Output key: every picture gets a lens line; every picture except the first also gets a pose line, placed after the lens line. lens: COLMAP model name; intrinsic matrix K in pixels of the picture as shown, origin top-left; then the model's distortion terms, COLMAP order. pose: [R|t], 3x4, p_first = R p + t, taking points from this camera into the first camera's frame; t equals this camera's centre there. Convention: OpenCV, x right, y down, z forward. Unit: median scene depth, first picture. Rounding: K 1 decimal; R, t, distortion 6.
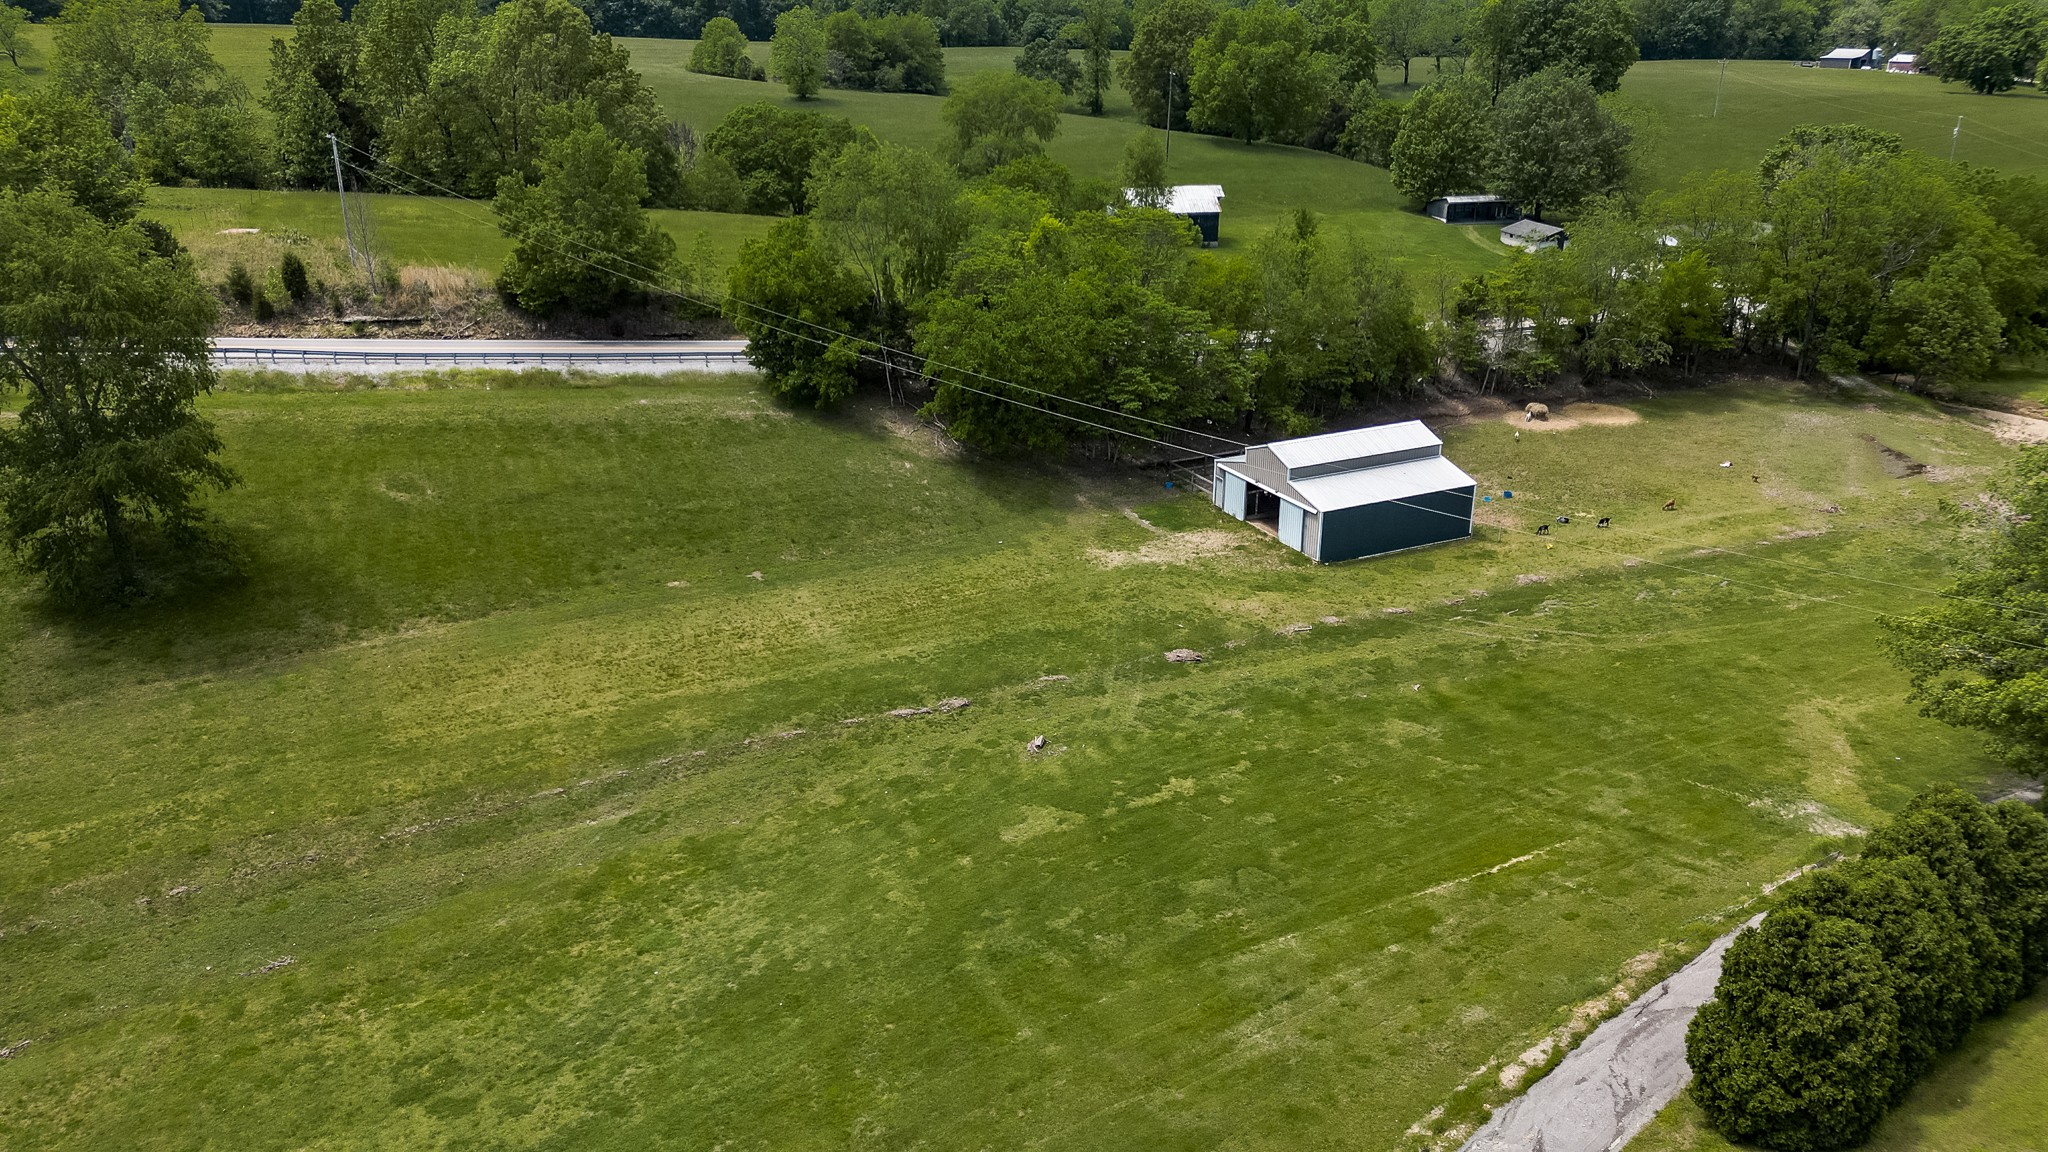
lens RADIAL K [[1427.0, 0, 1013.9], [0, 1427.0, 563.1], [0, 0, 1]] dist [0.070038, -0.065890]
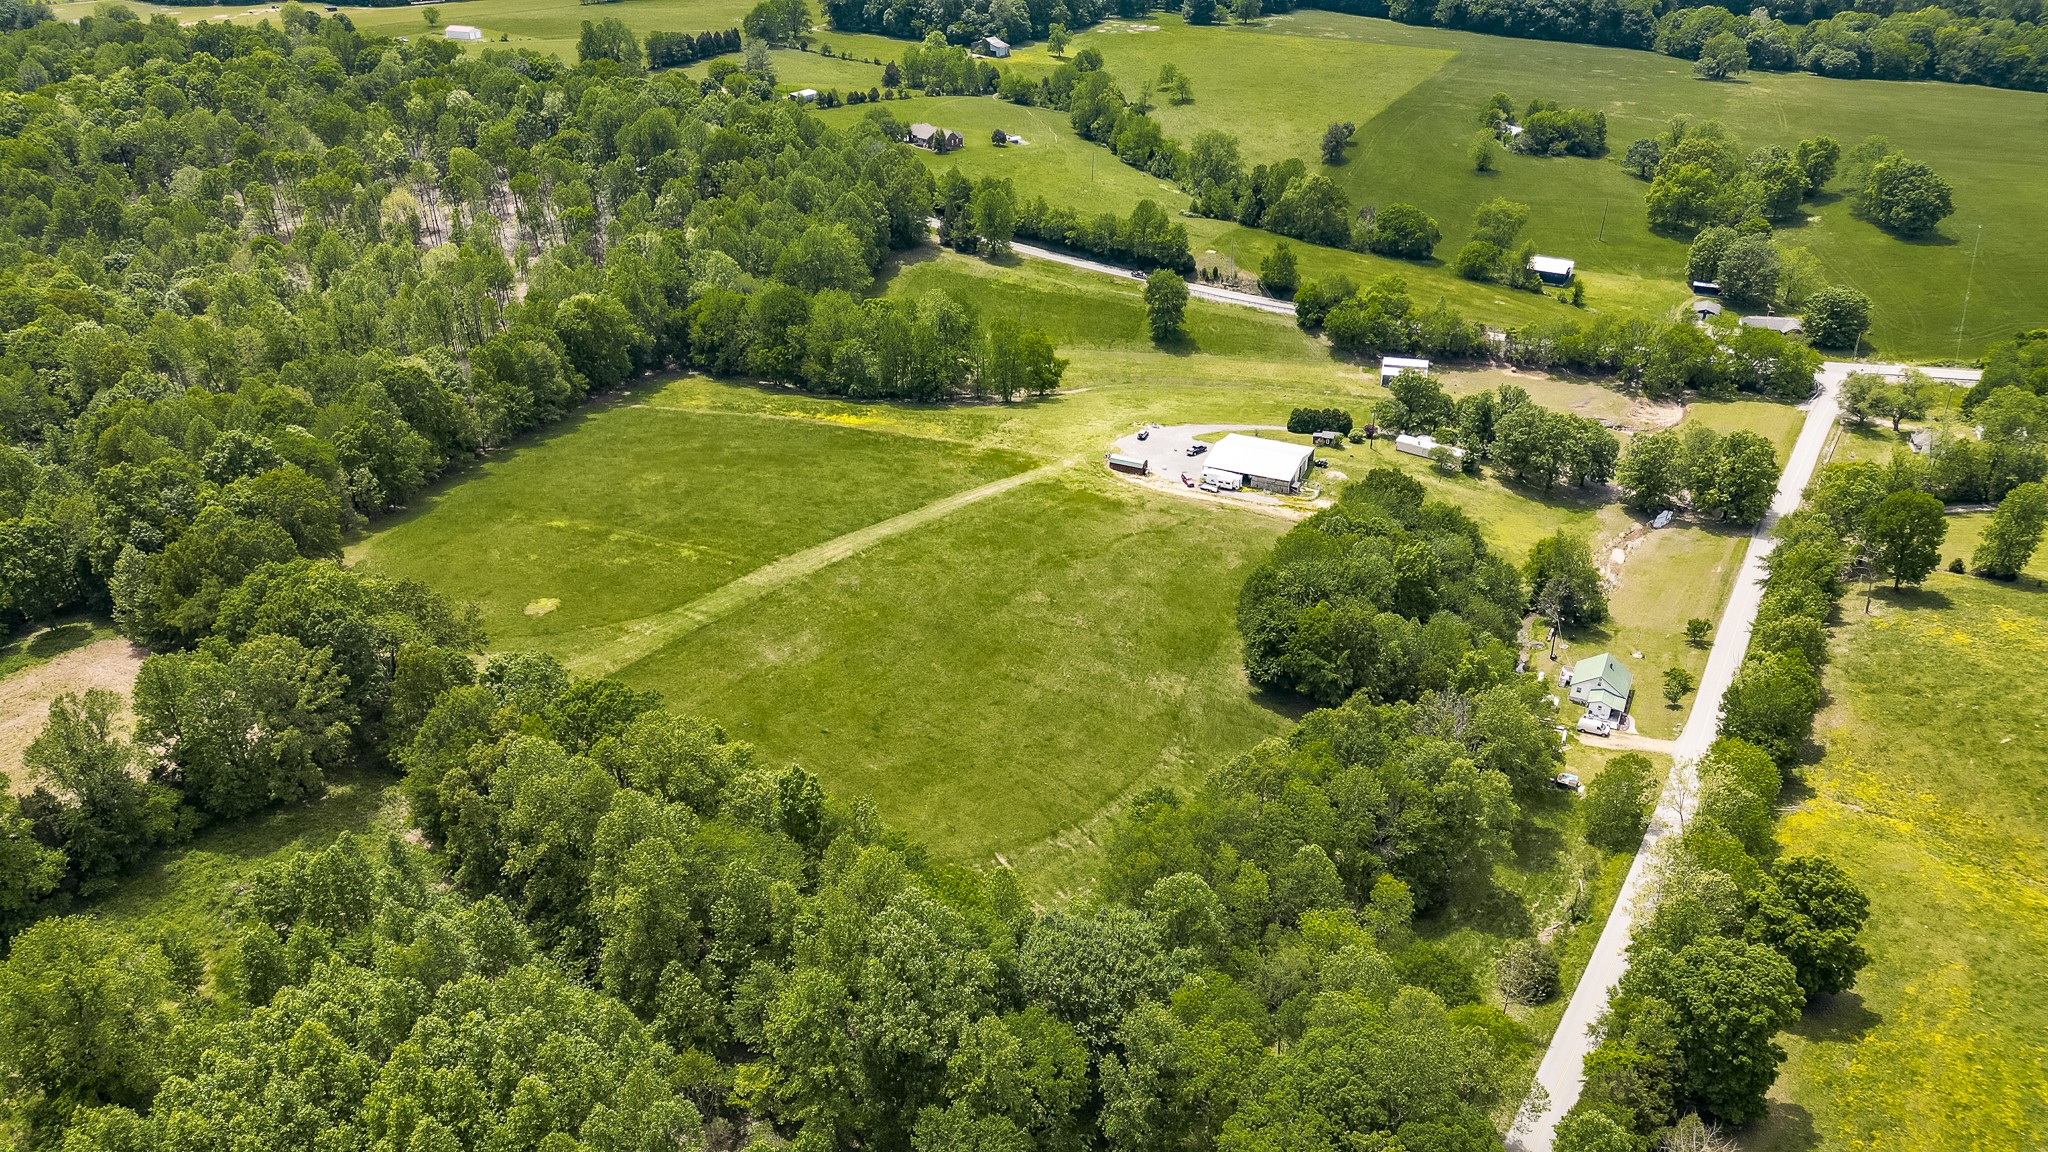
lens RADIAL K [[1427.0, 0, 1026.0], [0, 1427.0, 571.1], [0, 0, 1]] dist [0.070038, -0.065890]
pose [[0.772762, 0.308039, -0.554933, 1.839997], [-0.227986, 0.950694, 0.210245, -0.126735], [0.592336, -0.035953, 0.804889, -3.014589]]
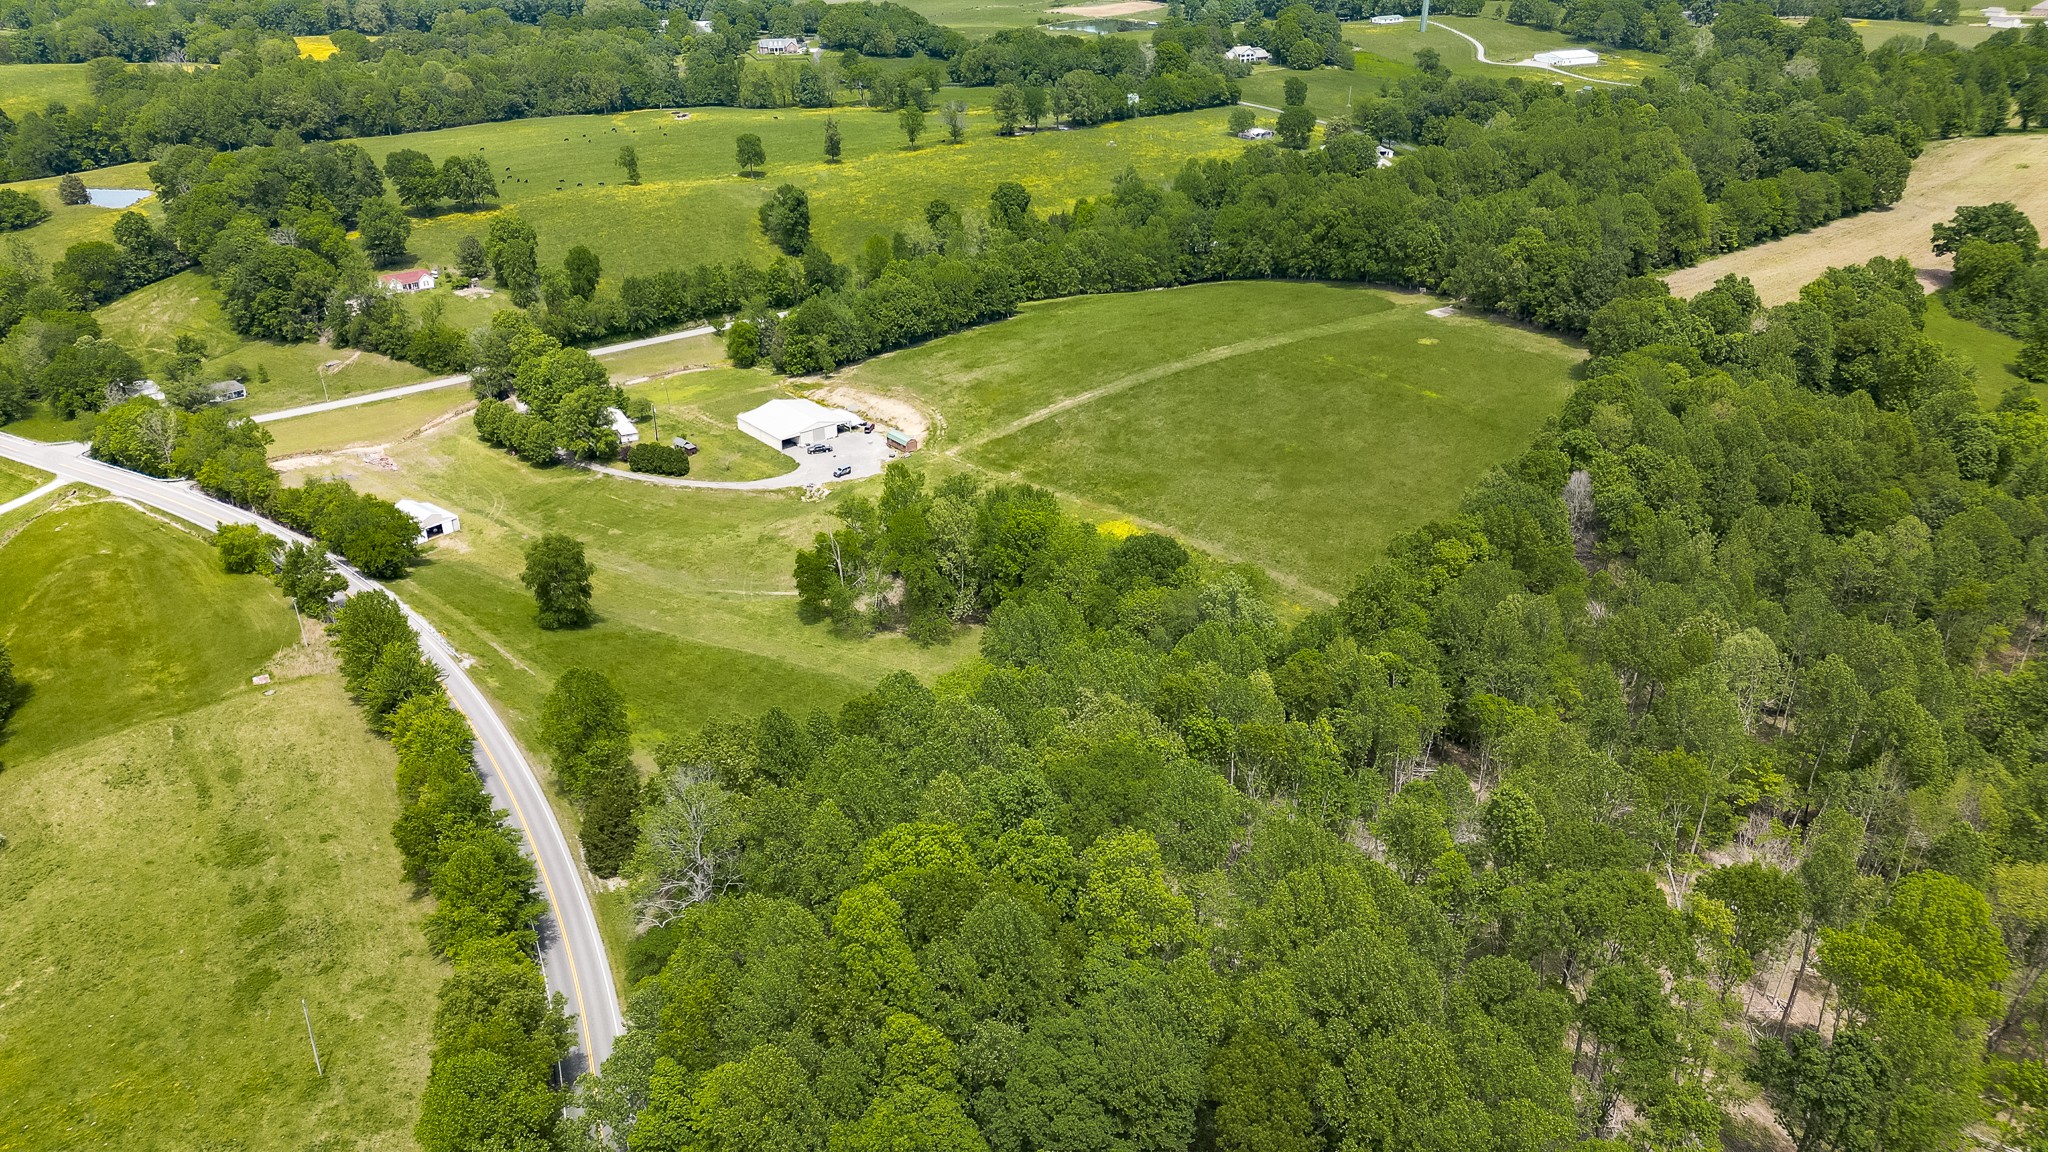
lens RADIAL K [[1427.0, 0, 1036.7], [0, 1427.0, 583.7], [0, 0, 1]] dist [0.070038, -0.065890]
pose [[-0.457513, -0.394377, 0.796962, -3.080812], [0.324778, 0.760230, 0.562645, -1.328943], [-0.827769, 0.516253, -0.219730, 0.584834]]
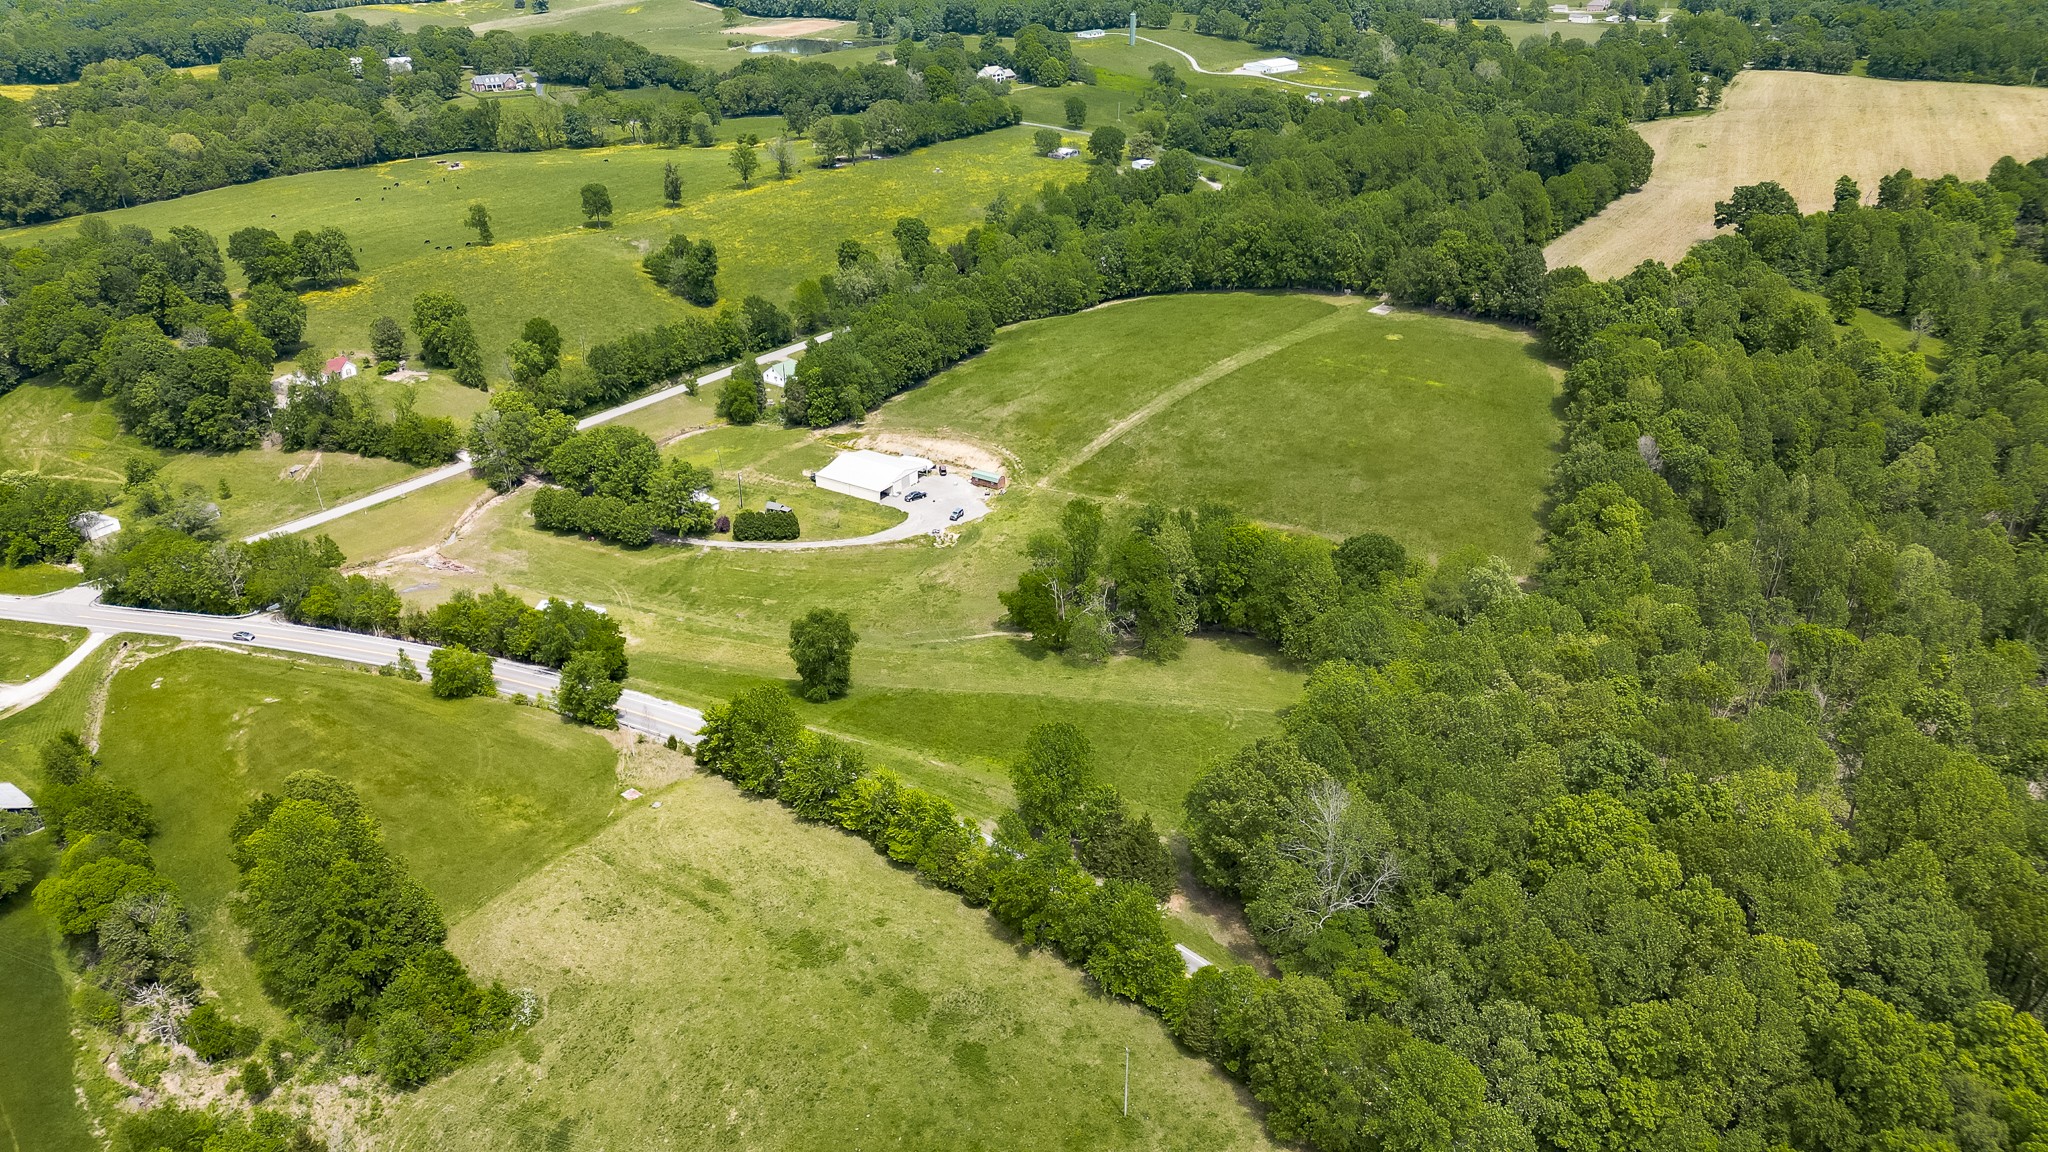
lens RADIAL K [[1427.0, 0, 1039.6], [0, 1427.0, 576.1], [0, 0, 1]] dist [0.070038, -0.065890]
pose [[-0.701867, -0.310033, 0.641297, -2.510985], [0.265573, 0.721499, 0.639461, -1.867655], [-0.660949, 0.619128, -0.424060, 1.545353]]
